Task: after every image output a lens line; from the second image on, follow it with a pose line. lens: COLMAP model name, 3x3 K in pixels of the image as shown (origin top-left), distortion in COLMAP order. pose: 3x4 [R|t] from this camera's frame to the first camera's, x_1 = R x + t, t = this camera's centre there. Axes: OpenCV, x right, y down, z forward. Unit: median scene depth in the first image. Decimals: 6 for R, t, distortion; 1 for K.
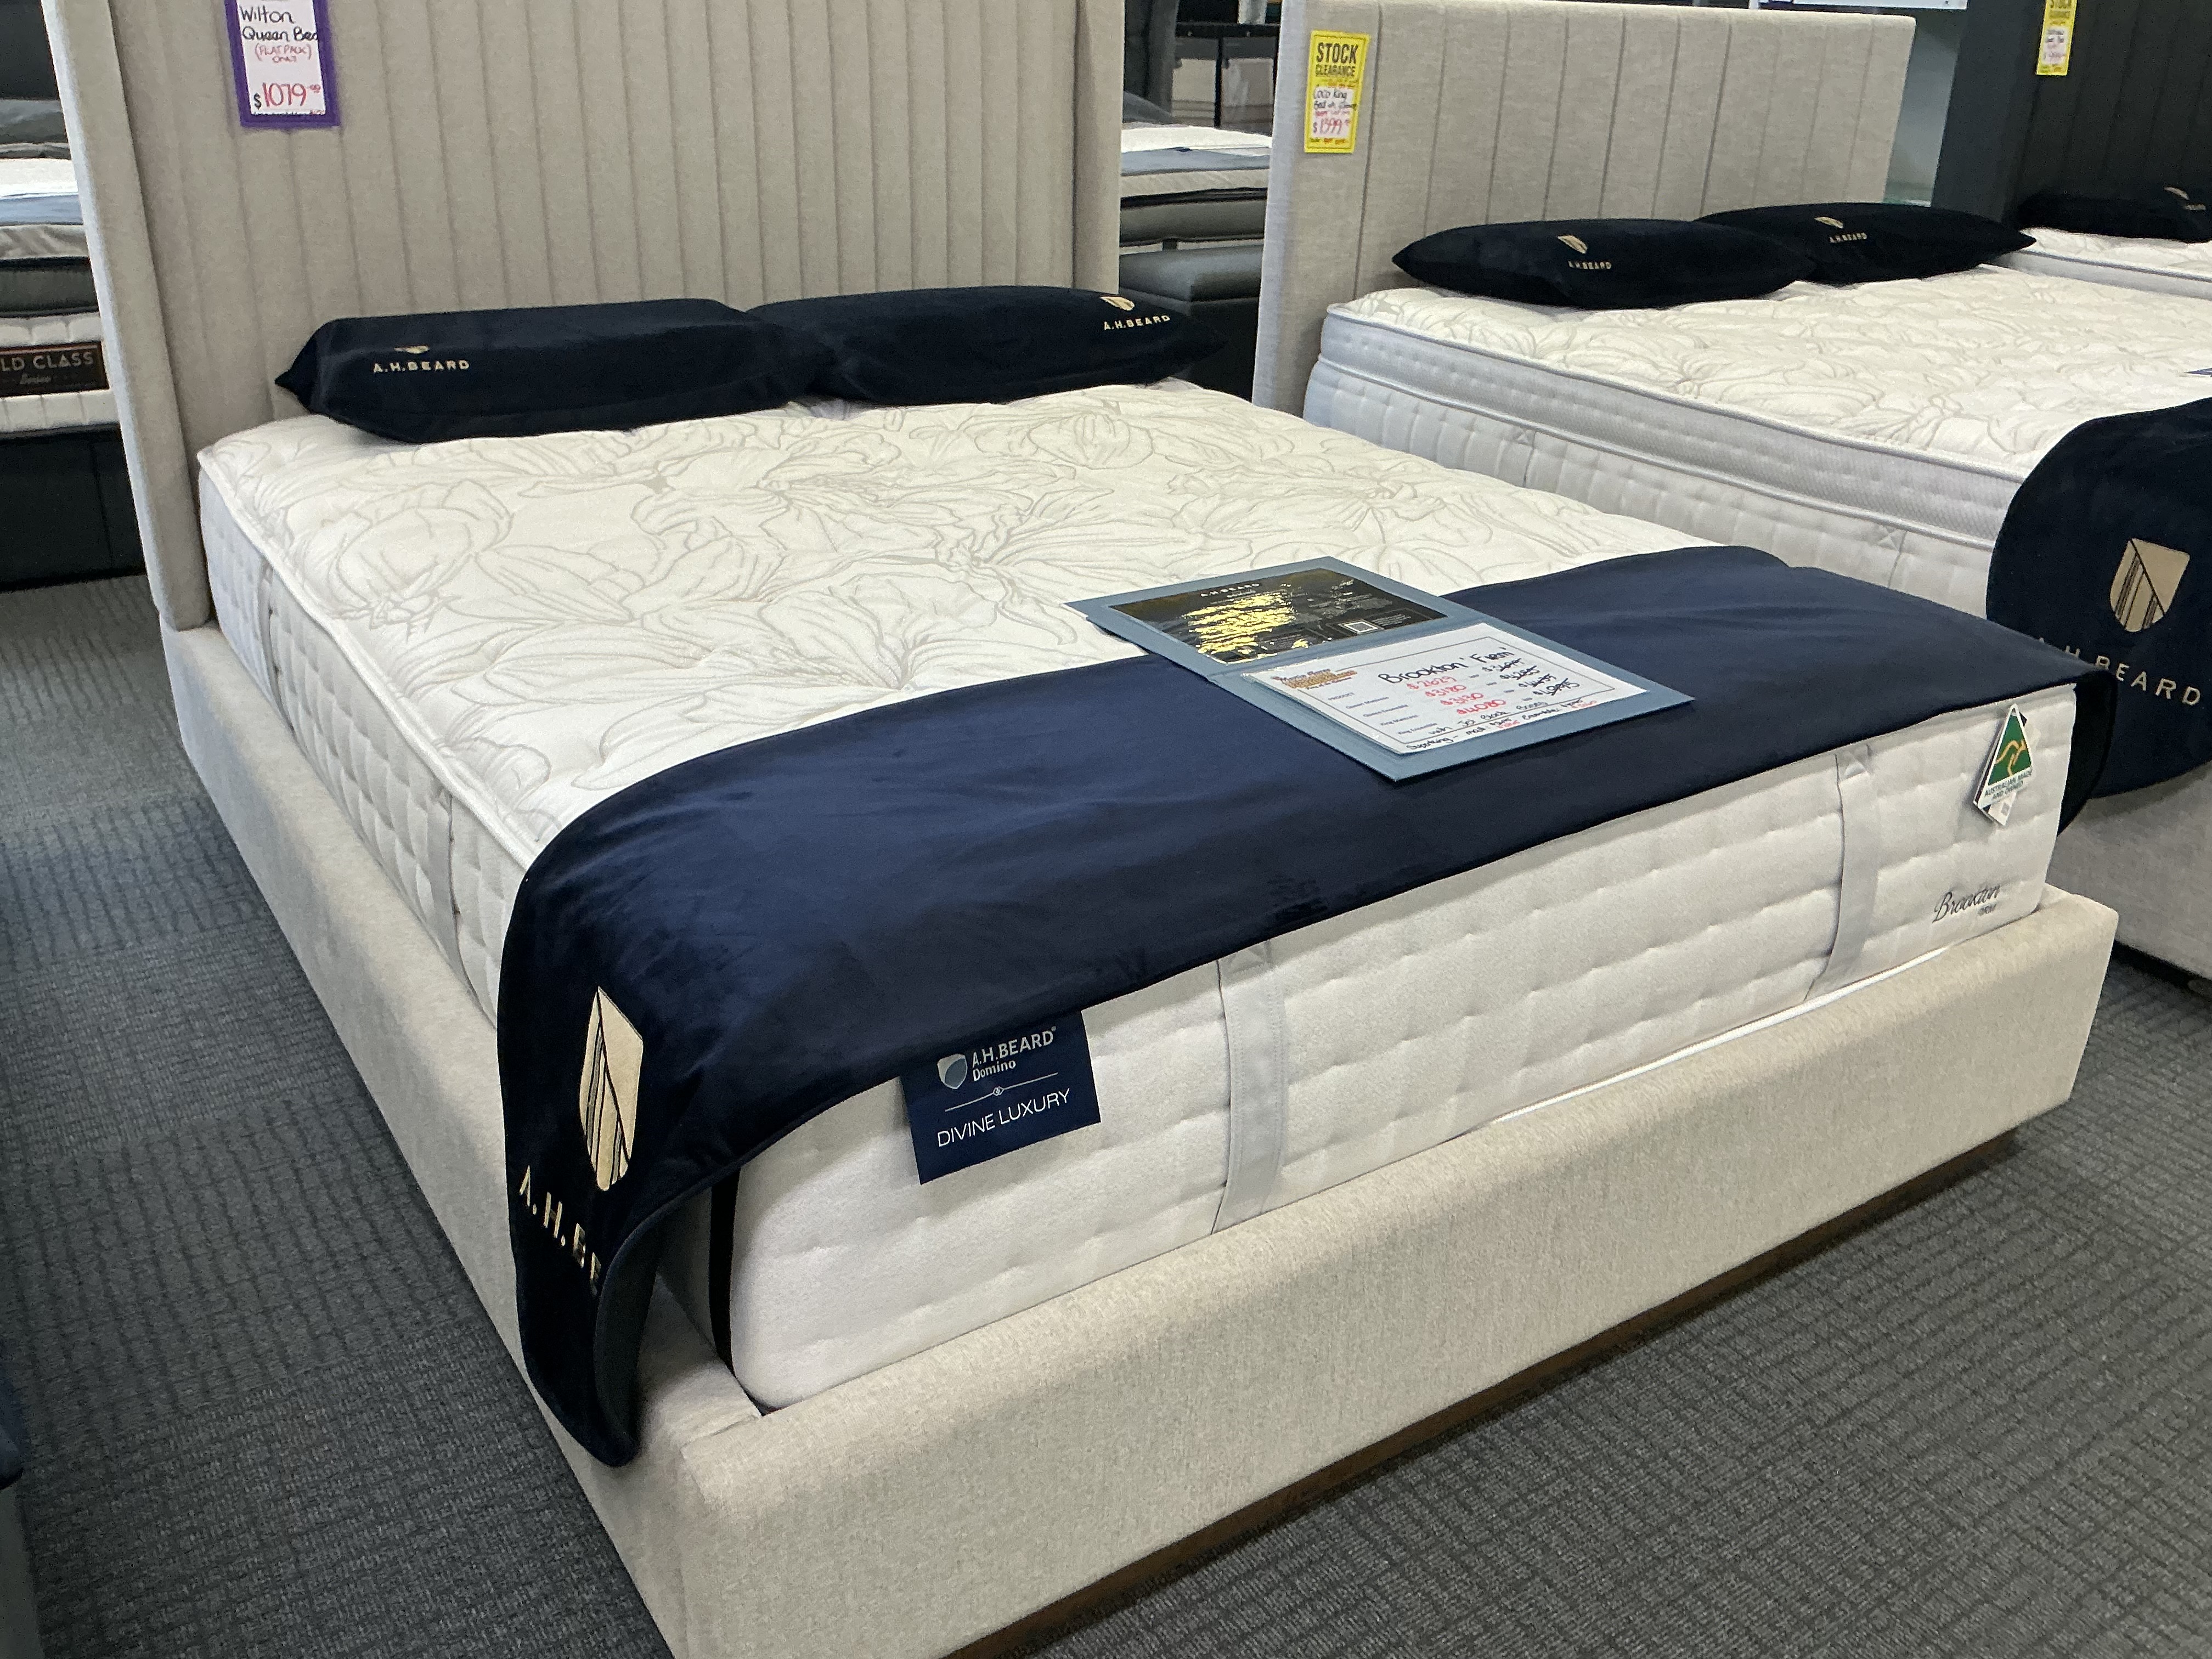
lens RADIAL K [[1871.3, 0, 1106.0], [0, 1871.3, 829.5], [0, 0, 1]] dist [0.091389, -0.190442]
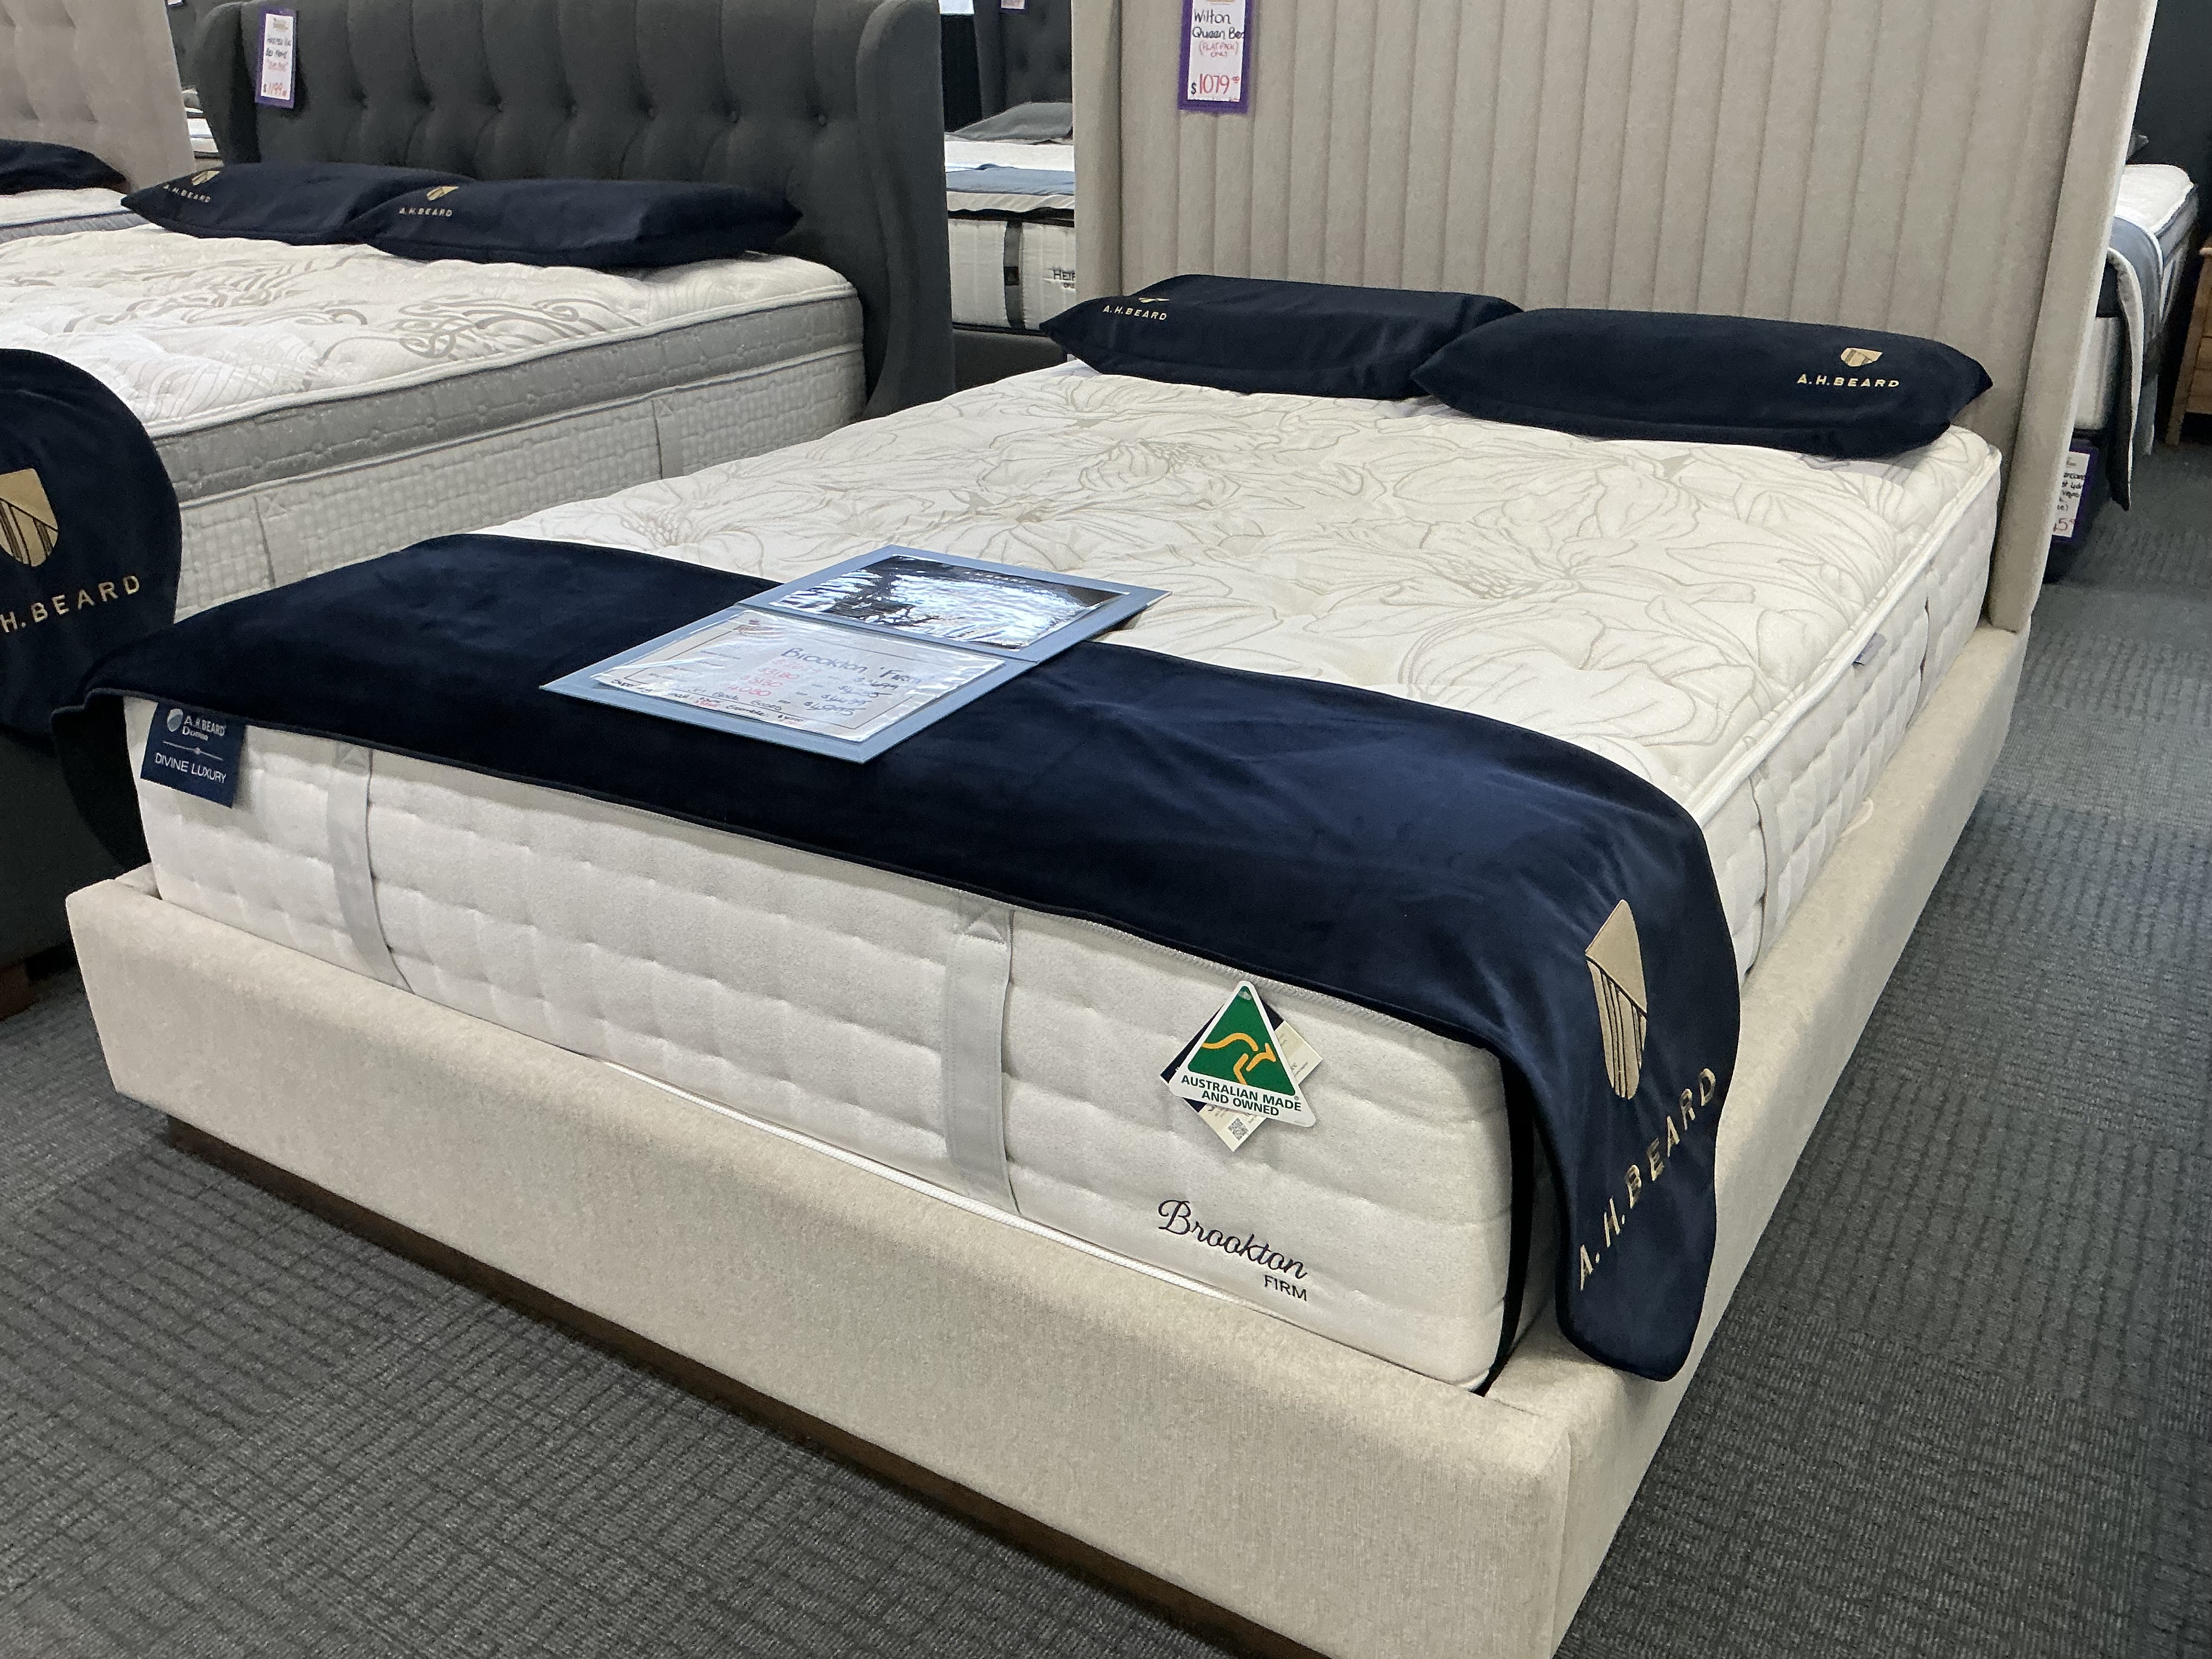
lens RADIAL K [[1871.3, 0, 1106.0], [0, 1871.3, 829.5], [0, 0, 1]] dist [0.091389, -0.190442]
pose [[0.417176, 0.345688, -0.840514, 0.997539], [-0.356162, 0.913044, 0.198743, -0.230429], [0.836130, 0.216449, 0.504021, 0.593428]]
